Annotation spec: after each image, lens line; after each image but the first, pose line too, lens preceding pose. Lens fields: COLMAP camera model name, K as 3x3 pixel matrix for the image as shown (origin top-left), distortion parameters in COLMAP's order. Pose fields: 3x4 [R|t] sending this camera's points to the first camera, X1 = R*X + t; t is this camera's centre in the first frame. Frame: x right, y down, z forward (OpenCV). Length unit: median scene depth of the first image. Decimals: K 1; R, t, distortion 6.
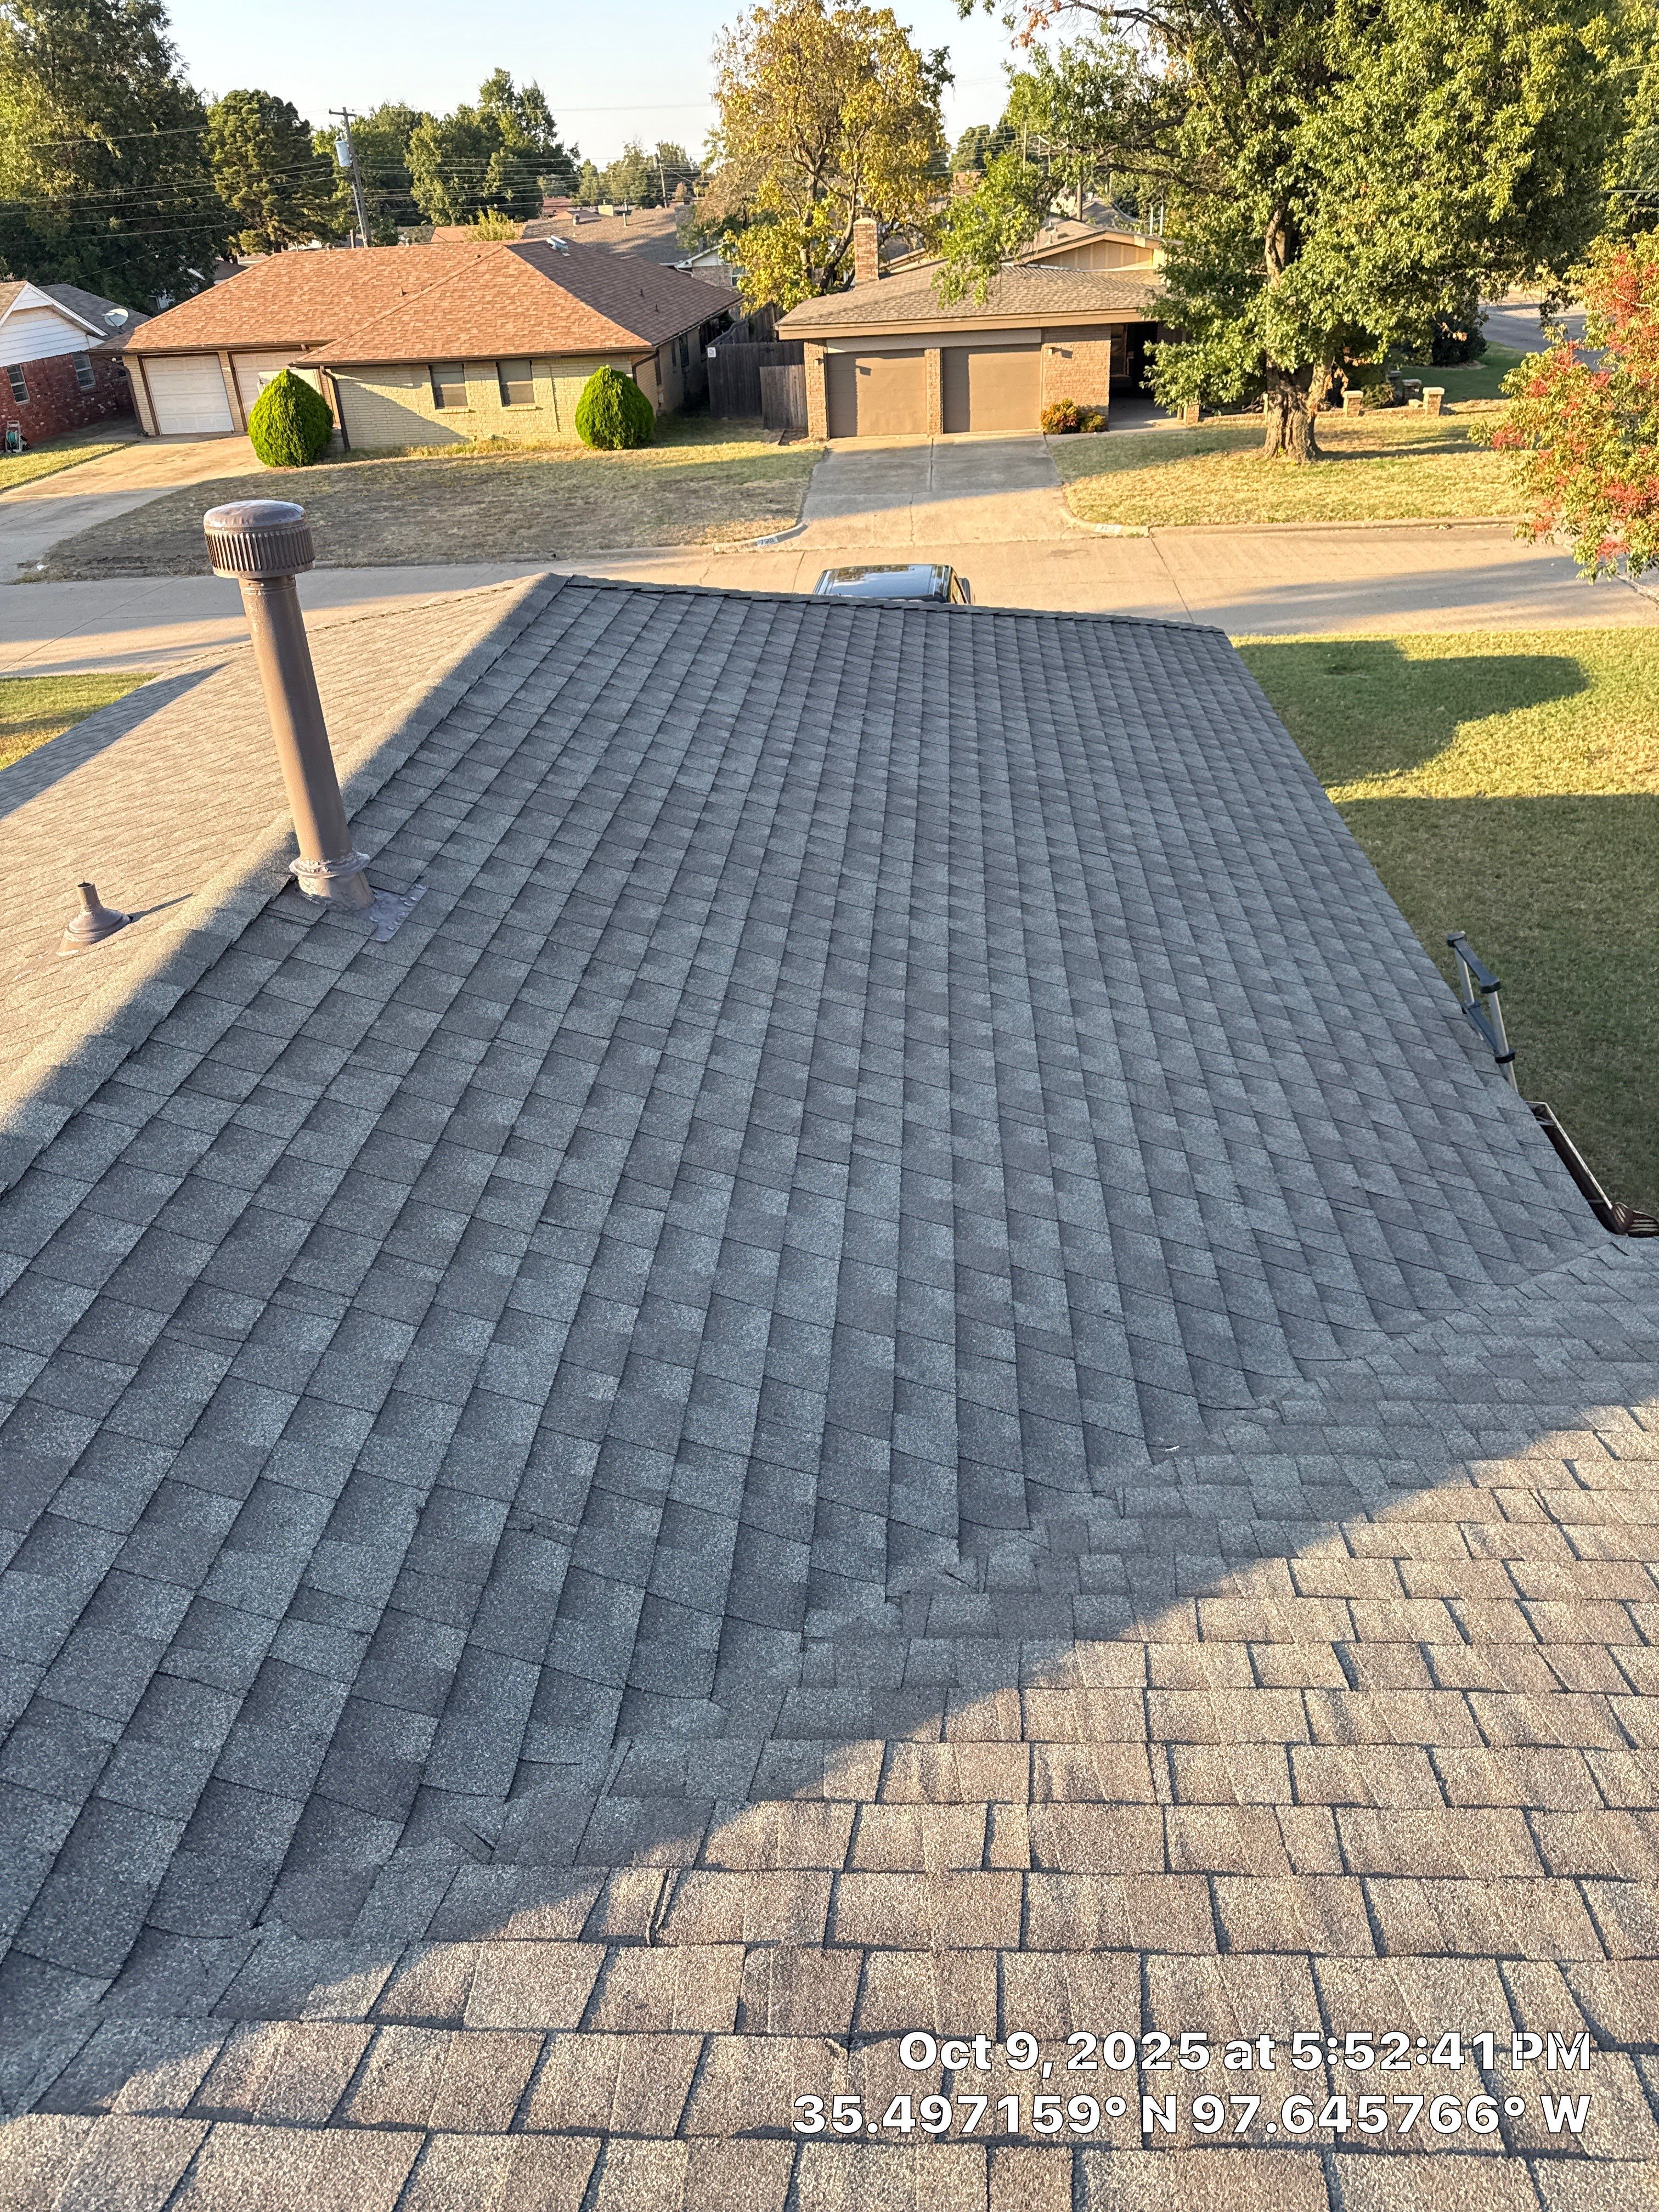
lens RADIAL K [[1550.1, 0, 822.8], [0, 1550.1, 1093.9], [0, 0, 1]] dist [0.026619, -0.028213]
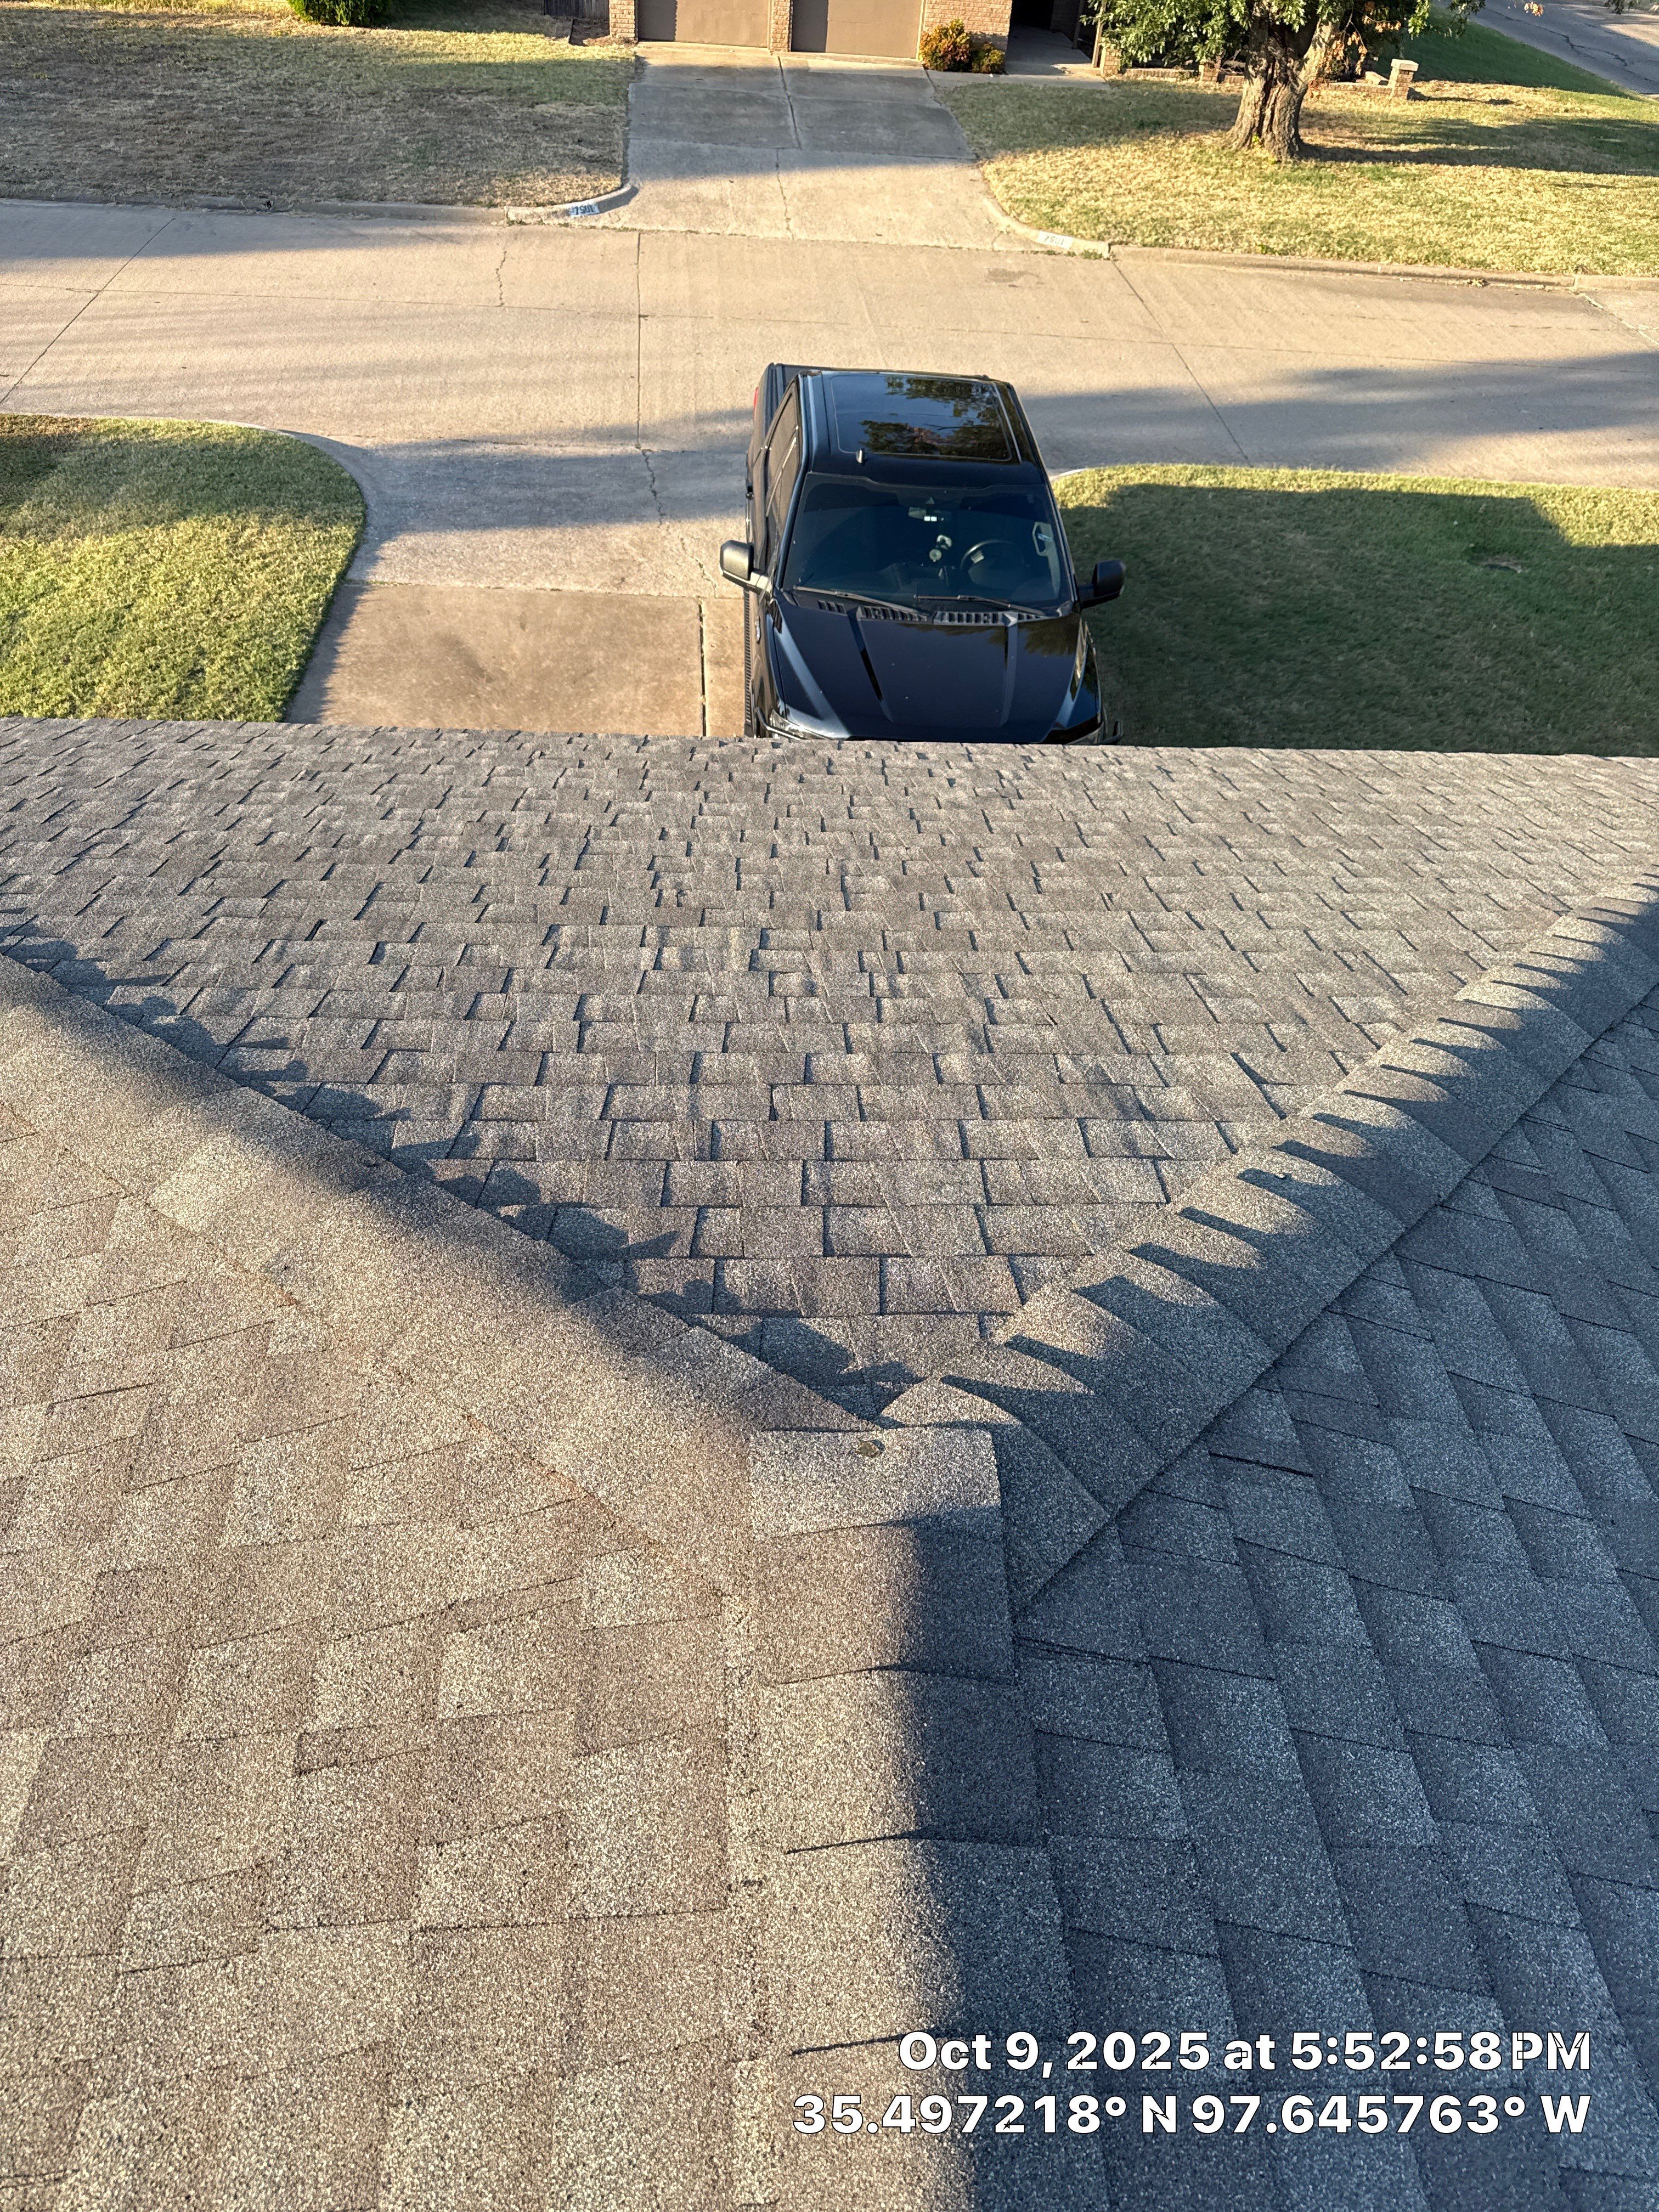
lens RADIAL K [[1550.1, 0, 827.5], [0, 1550.1, 1115.7], [0, 0, 1]] dist [0.026619, -0.028213]
pose [[0.983786, -0.006163, 0.179241, -0.054504], [-0.032636, 0.976571, 0.212707, -0.105105], [-0.176352, -0.215108, 0.960535, 0.206740]]
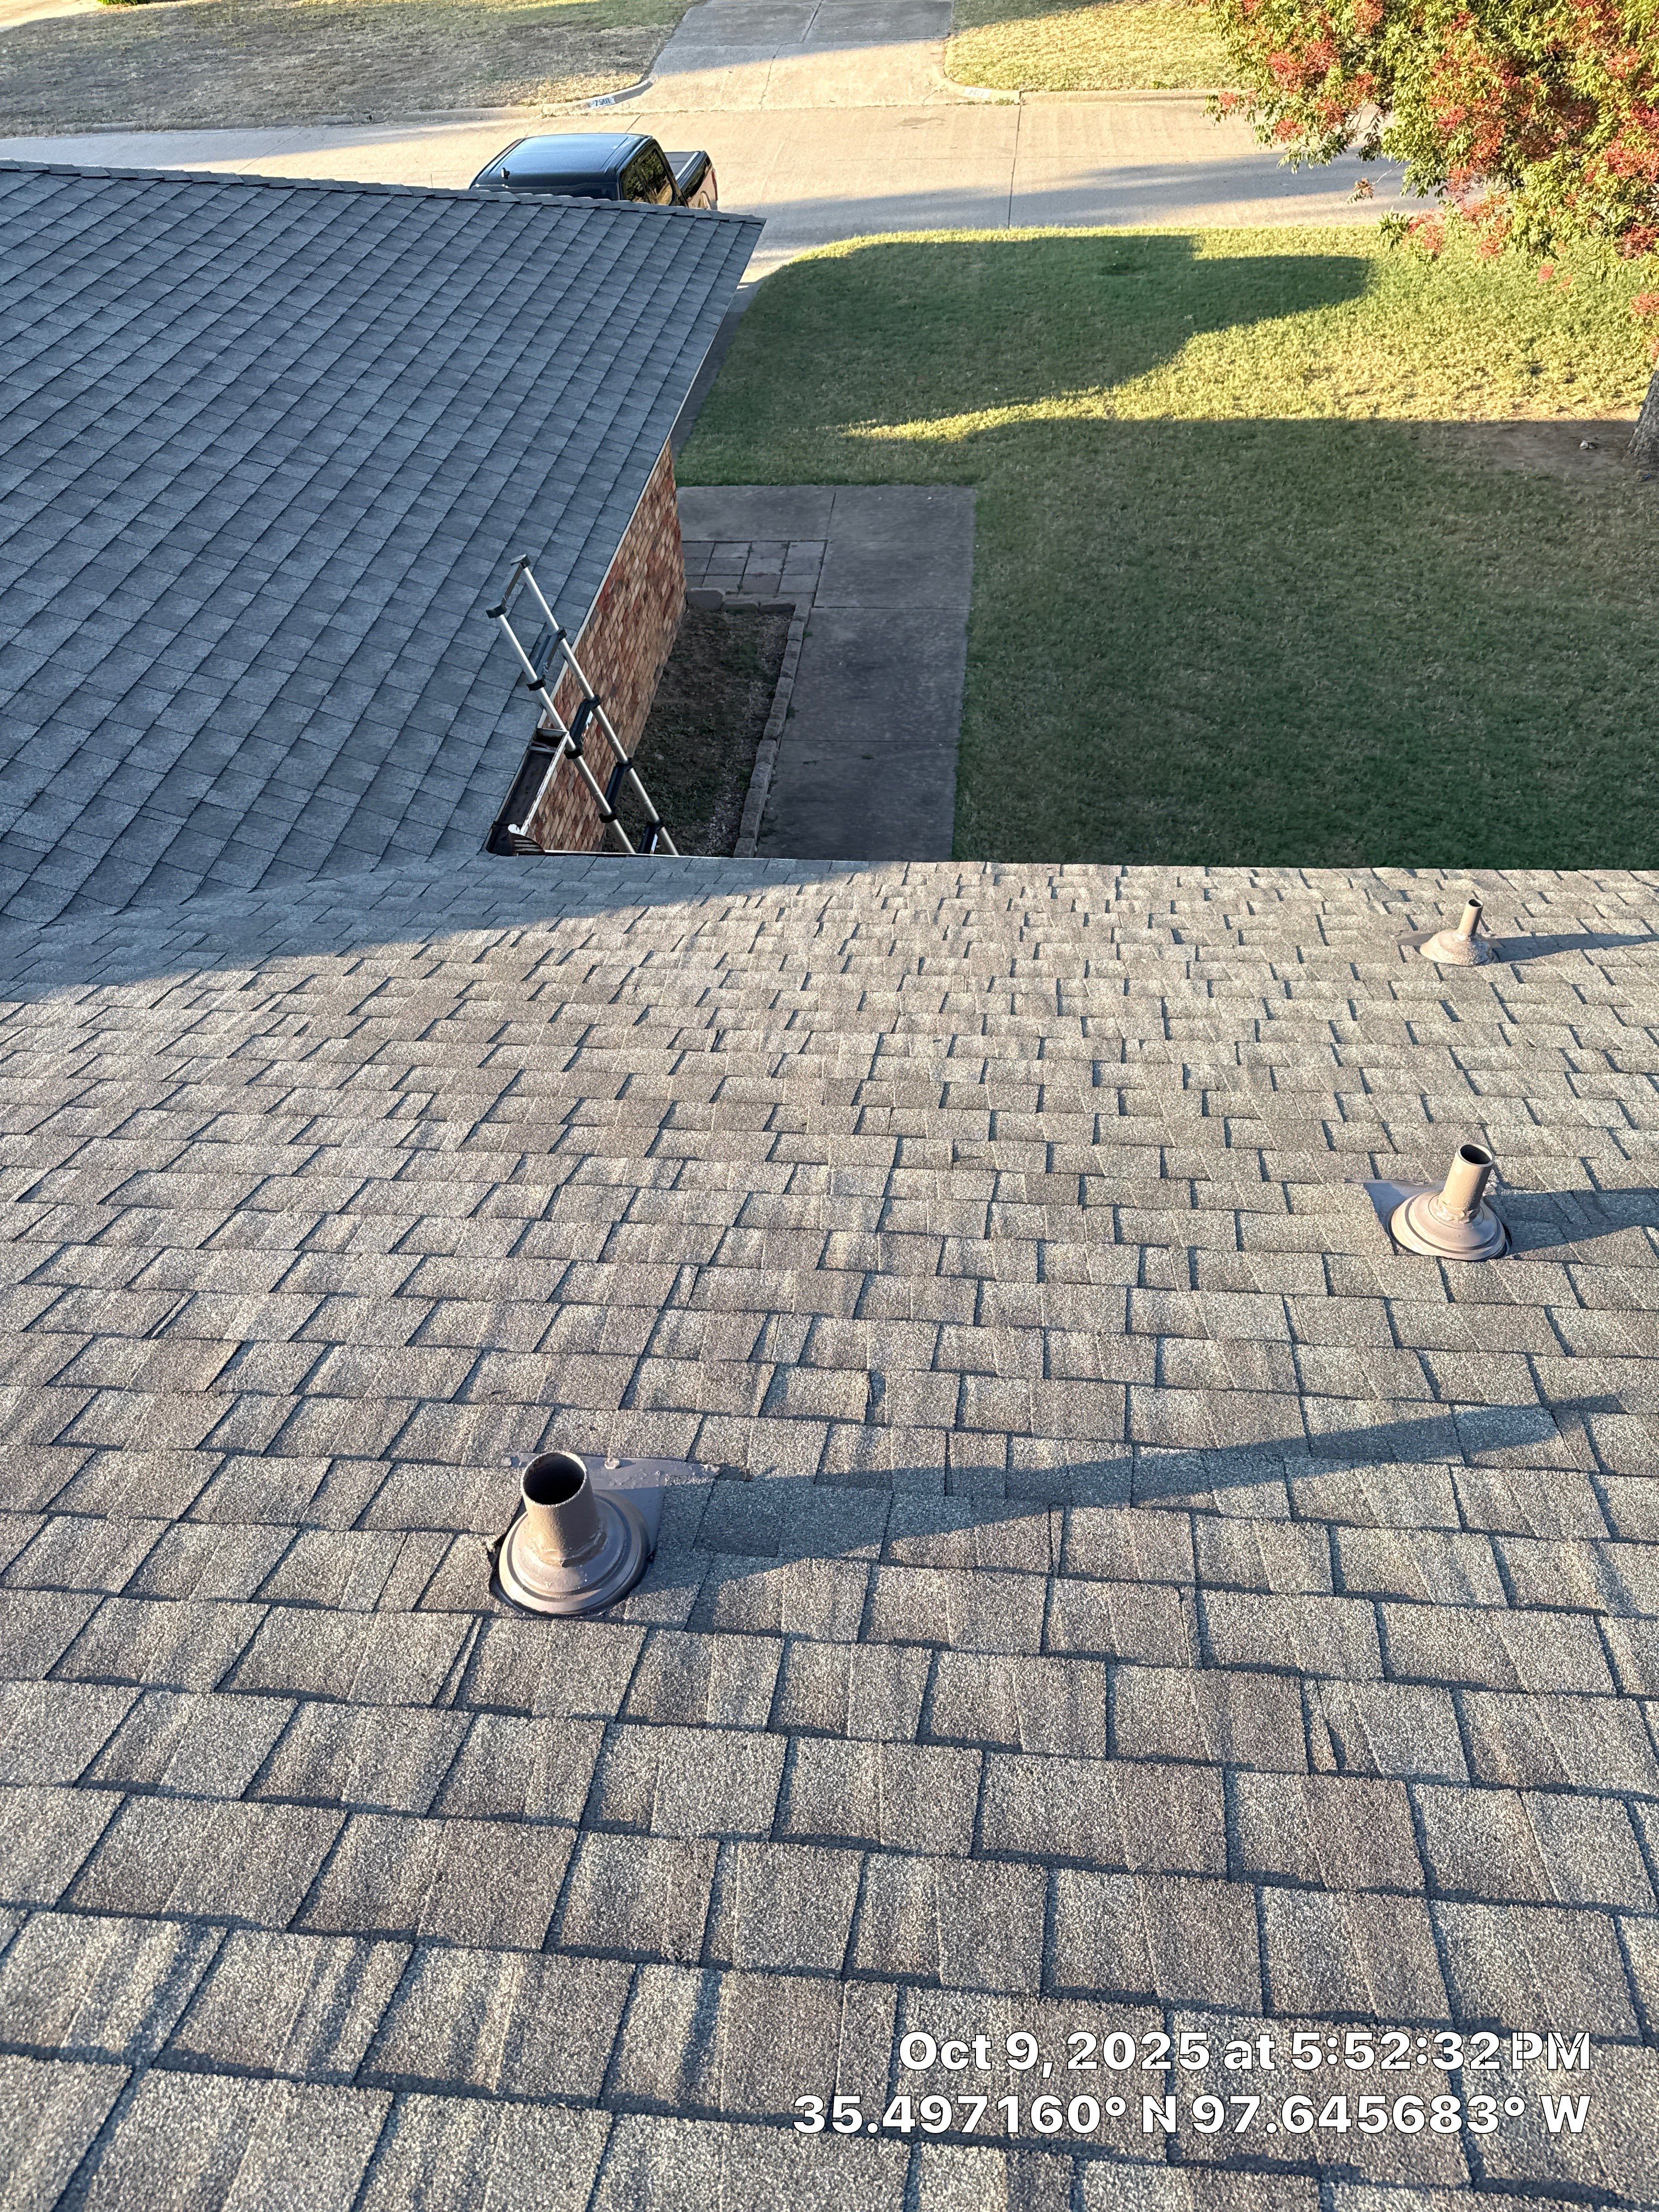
lens RADIAL K [[1550.1, 0, 815.6], [0, 1550.1, 1105.2], [0, 0, 1]] dist [0.026619, -0.028213]
pose [[0.999548, 0.025405, -0.016069, 0.112590], [-0.021070, 0.973370, 0.228269, 0.001747], [0.021440, -0.227827, 0.973466, -0.010681]]
